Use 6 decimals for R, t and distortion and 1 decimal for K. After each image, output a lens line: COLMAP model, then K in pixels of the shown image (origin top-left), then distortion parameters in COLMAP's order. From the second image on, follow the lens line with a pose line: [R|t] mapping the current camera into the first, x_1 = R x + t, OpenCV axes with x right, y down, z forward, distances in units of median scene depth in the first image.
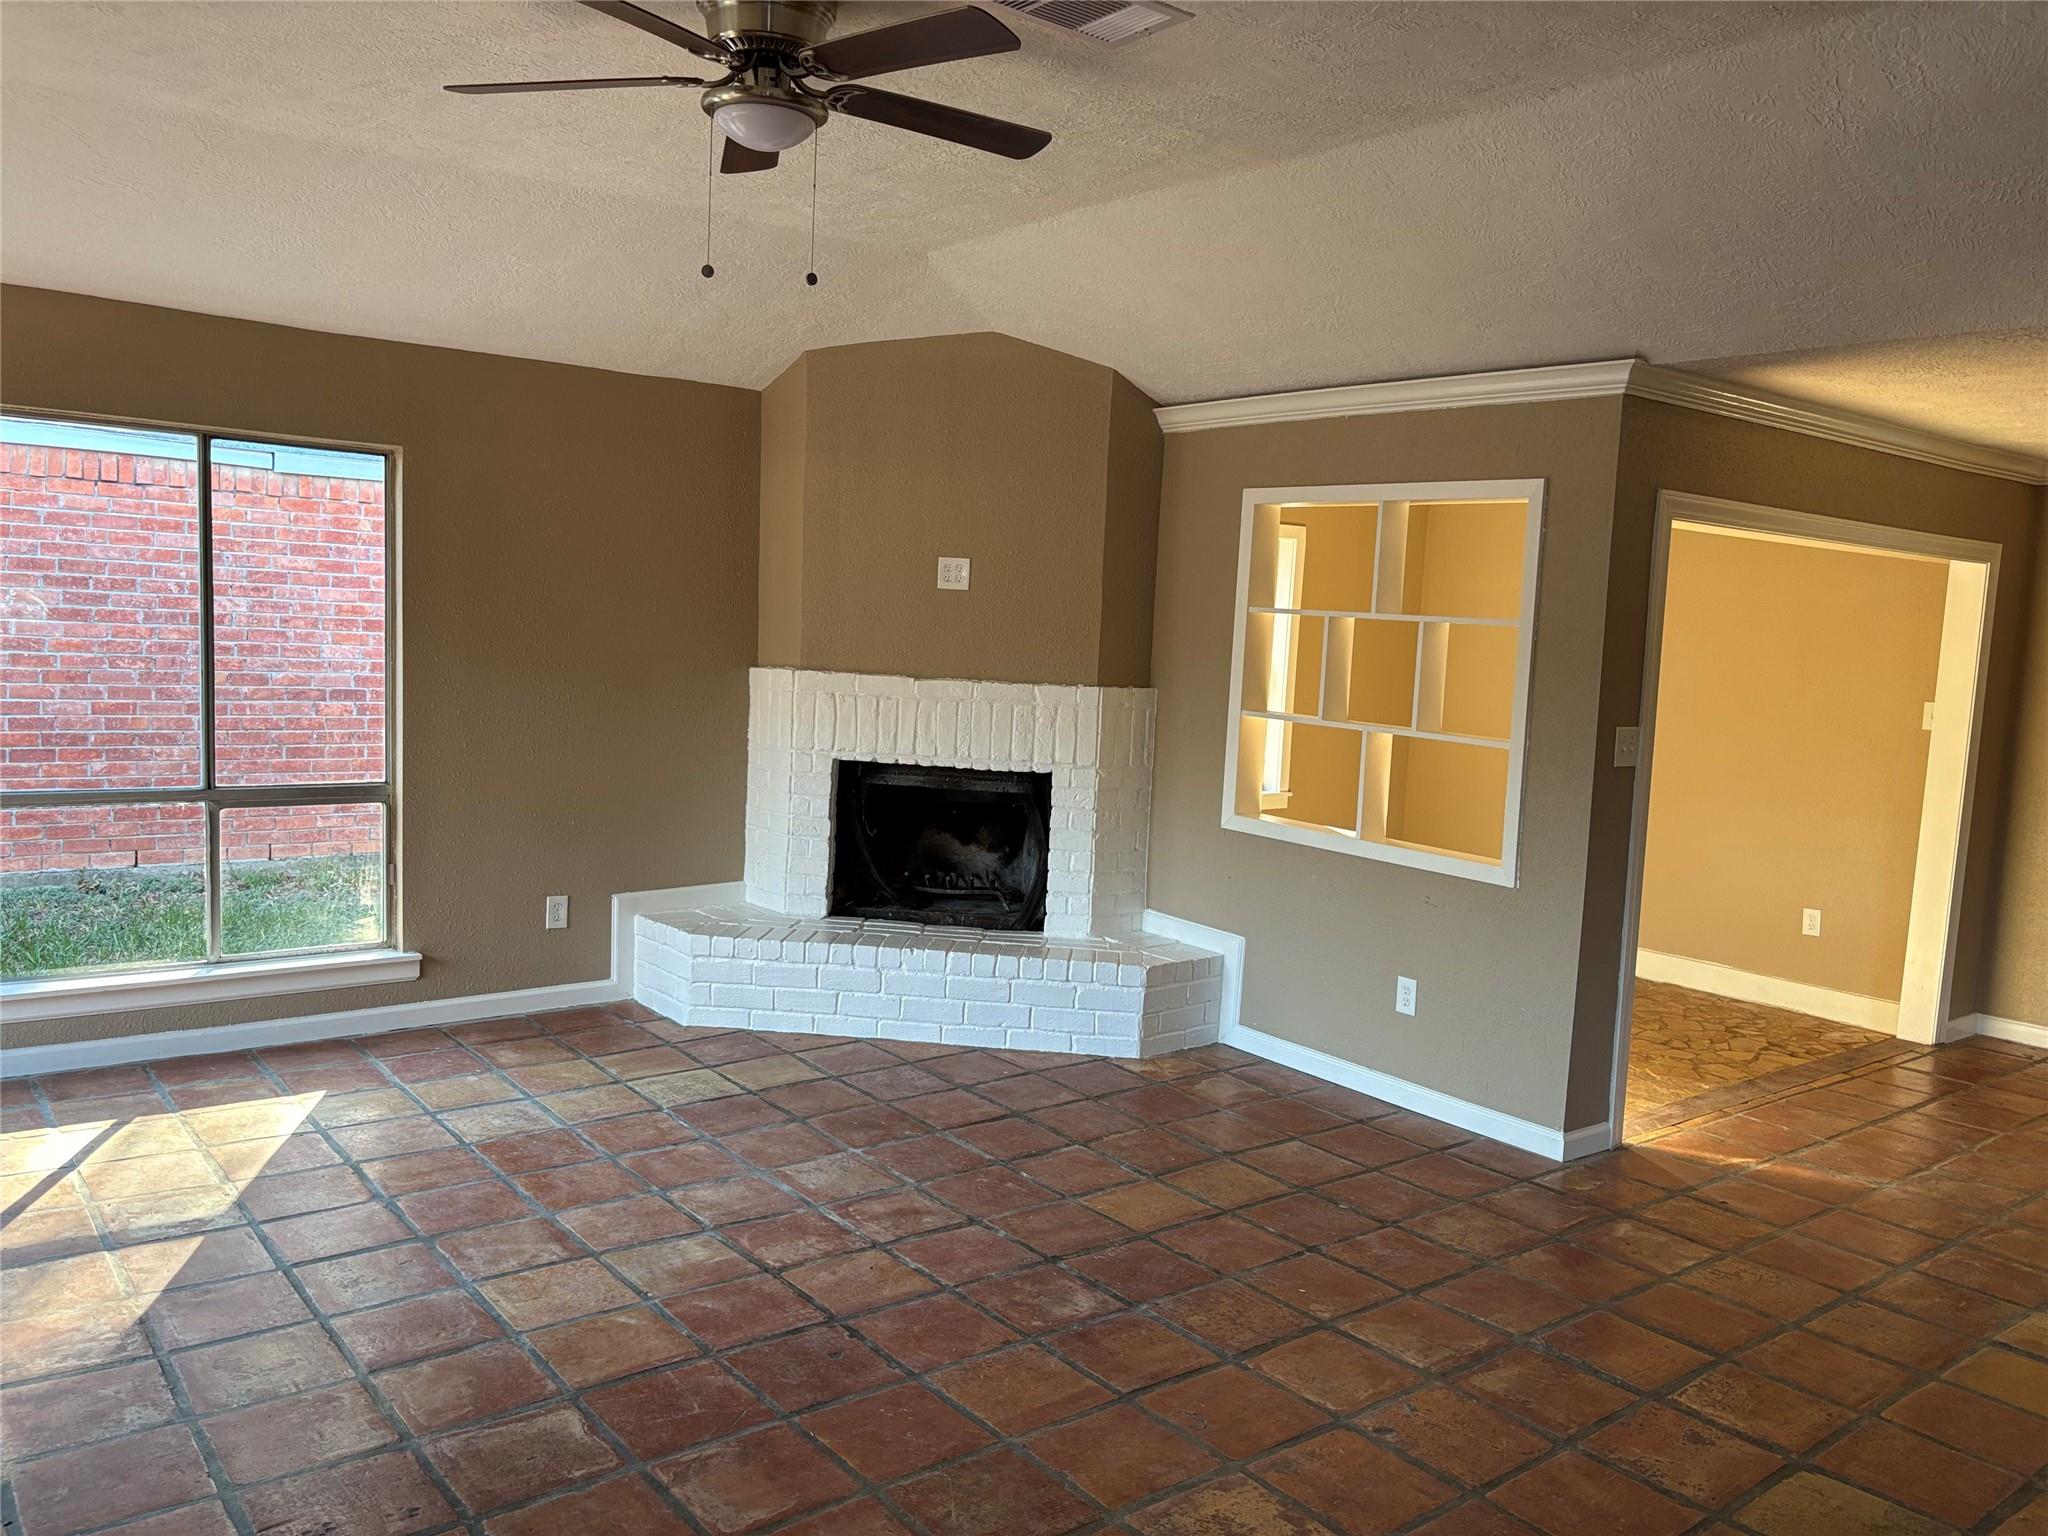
lens RADIAL K [[1548.0, 0, 1046.4], [0, 1548.0, 765.6], [0, 0, 1]] dist [0.133990, -0.183425]
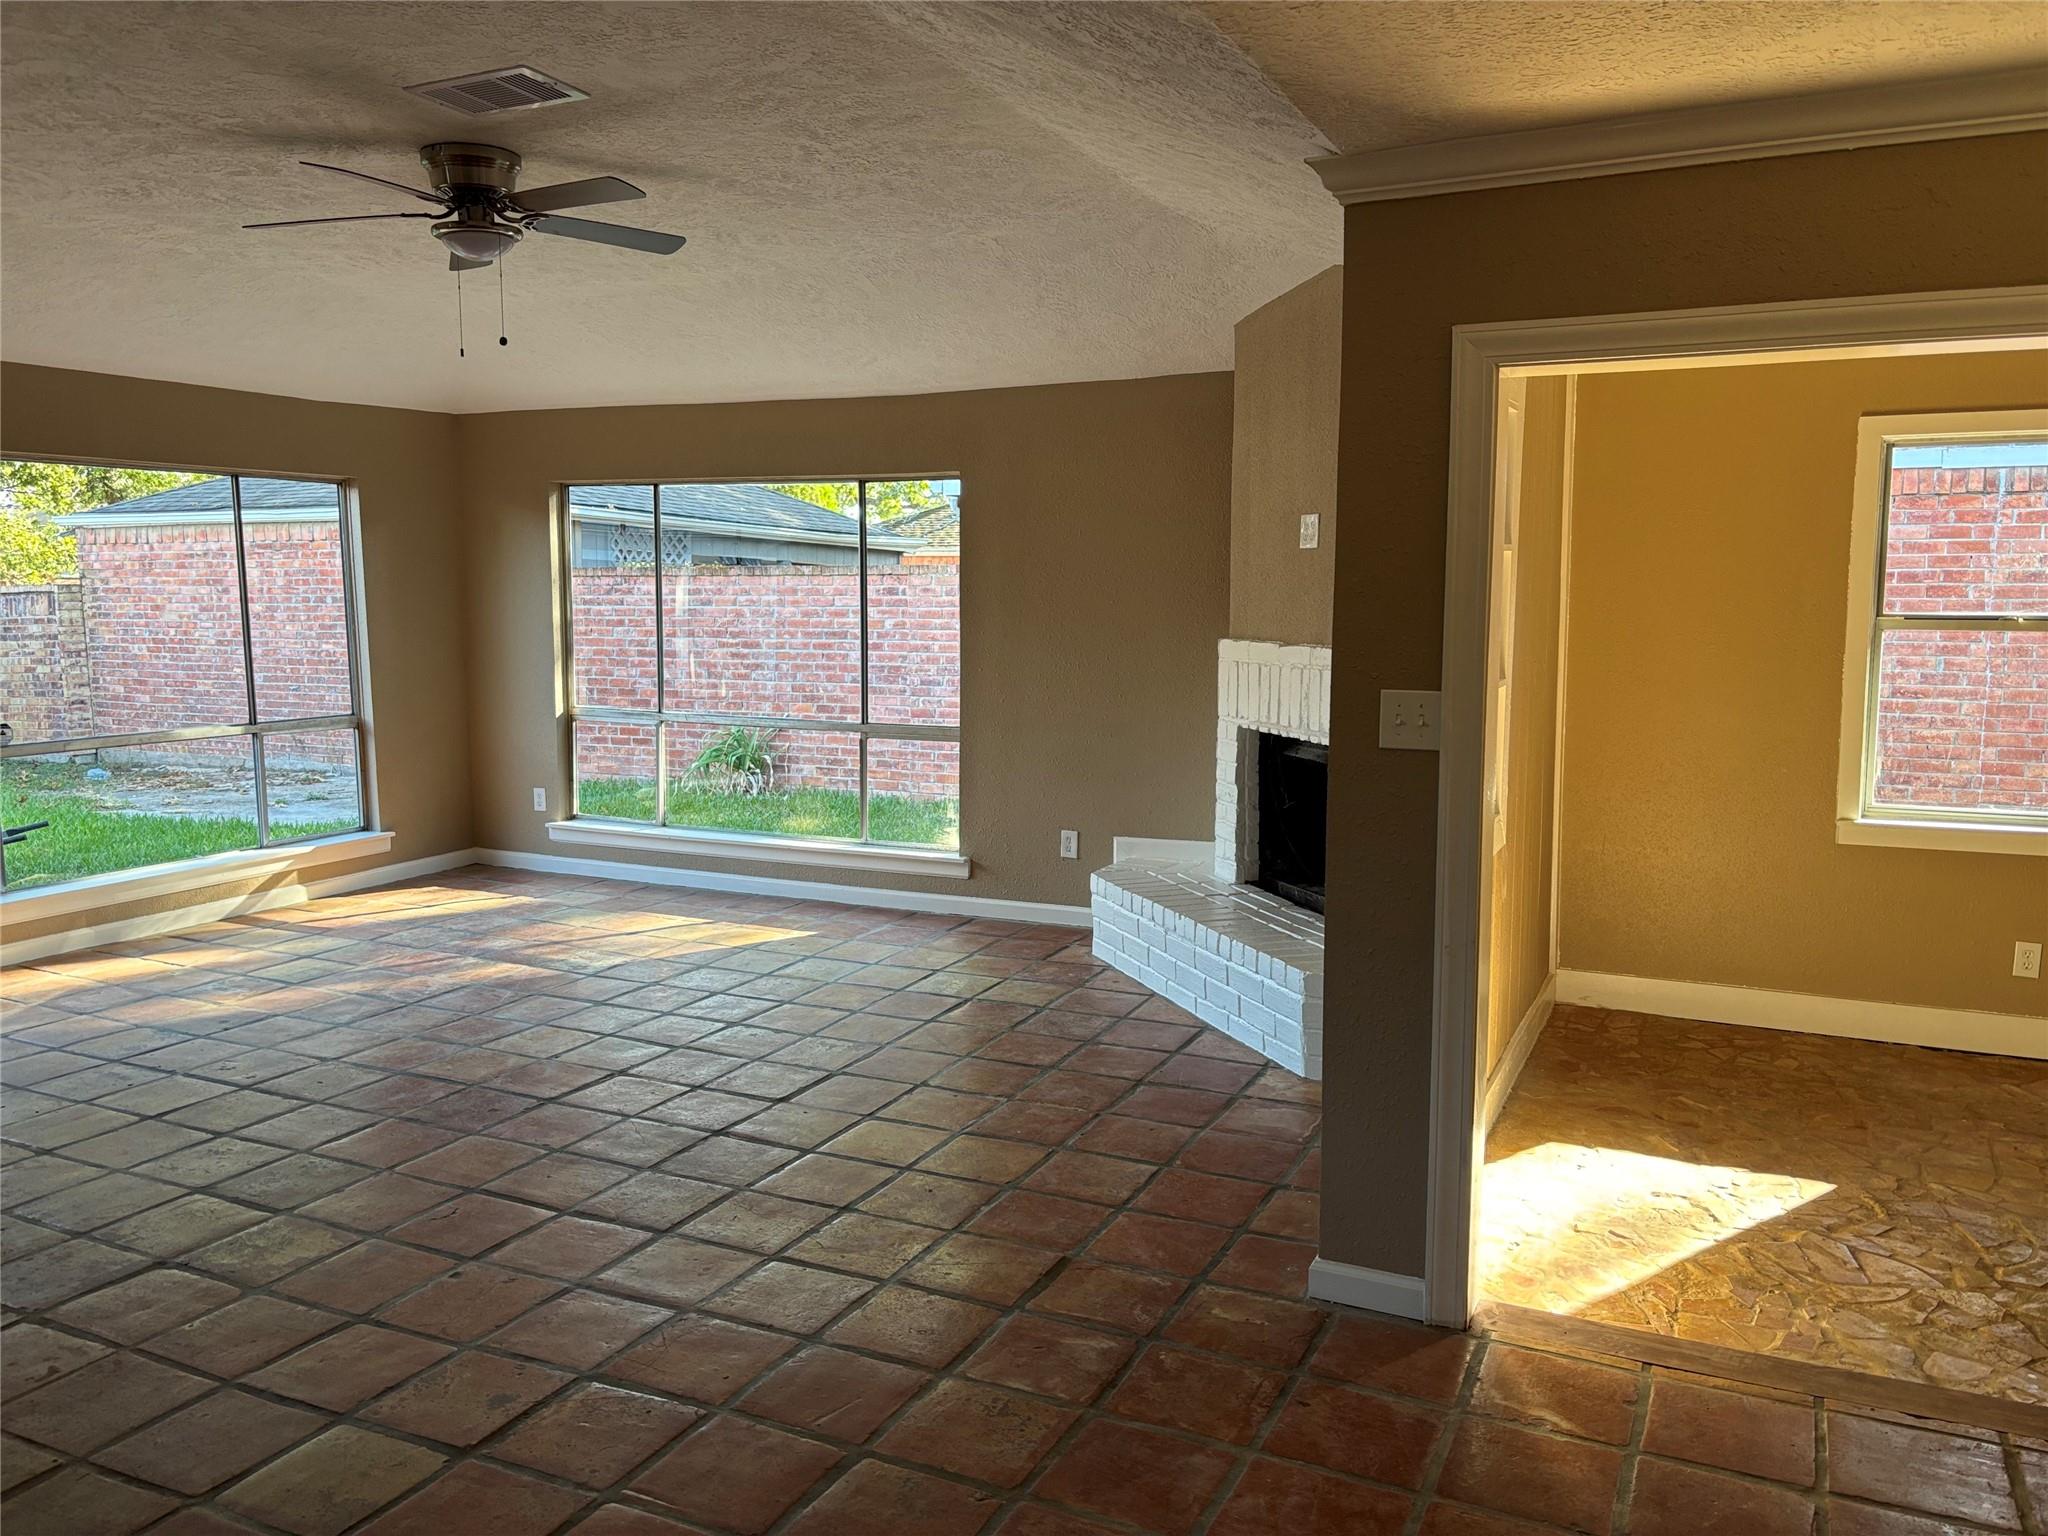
lens RADIAL K [[1563.3, 0, 1024.0], [0, 1563.3, 768.0], [0, 0, 1]] dist [0.110763, 0.000368]
pose [[0.420627, 0.058730, -0.905331, 0.806953], [-0.062241, 0.997419, 0.035786, -0.005854], [0.905096, 0.041296, 0.423197, 0.495719]]
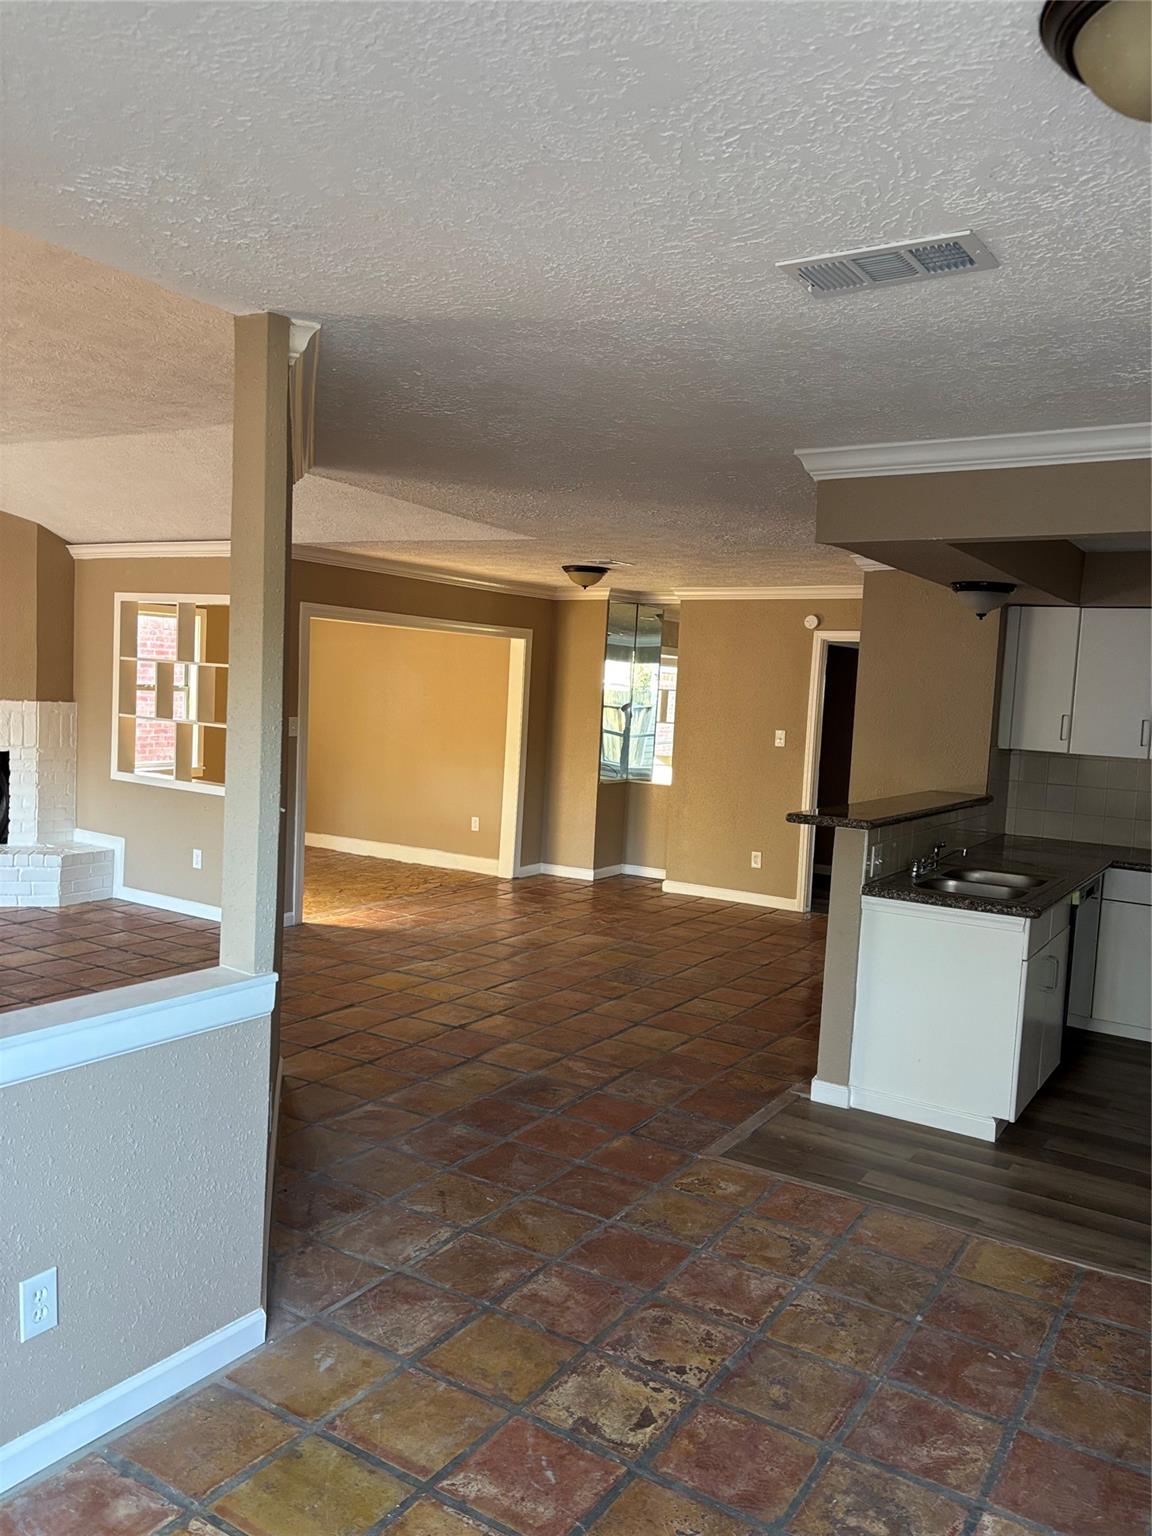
lens RADIAL K [[1179.8, 0, 576.0], [0, 1179.8, 768.0], [0, 0, 1]] dist [0.017484, 0.002096]
pose [[0.950077, -0.029588, 0.310608, 0.214426], [0.031979, 0.999485, -0.002607, 0.052172], [-0.310371, 0.012410, 0.950534, -0.507384]]
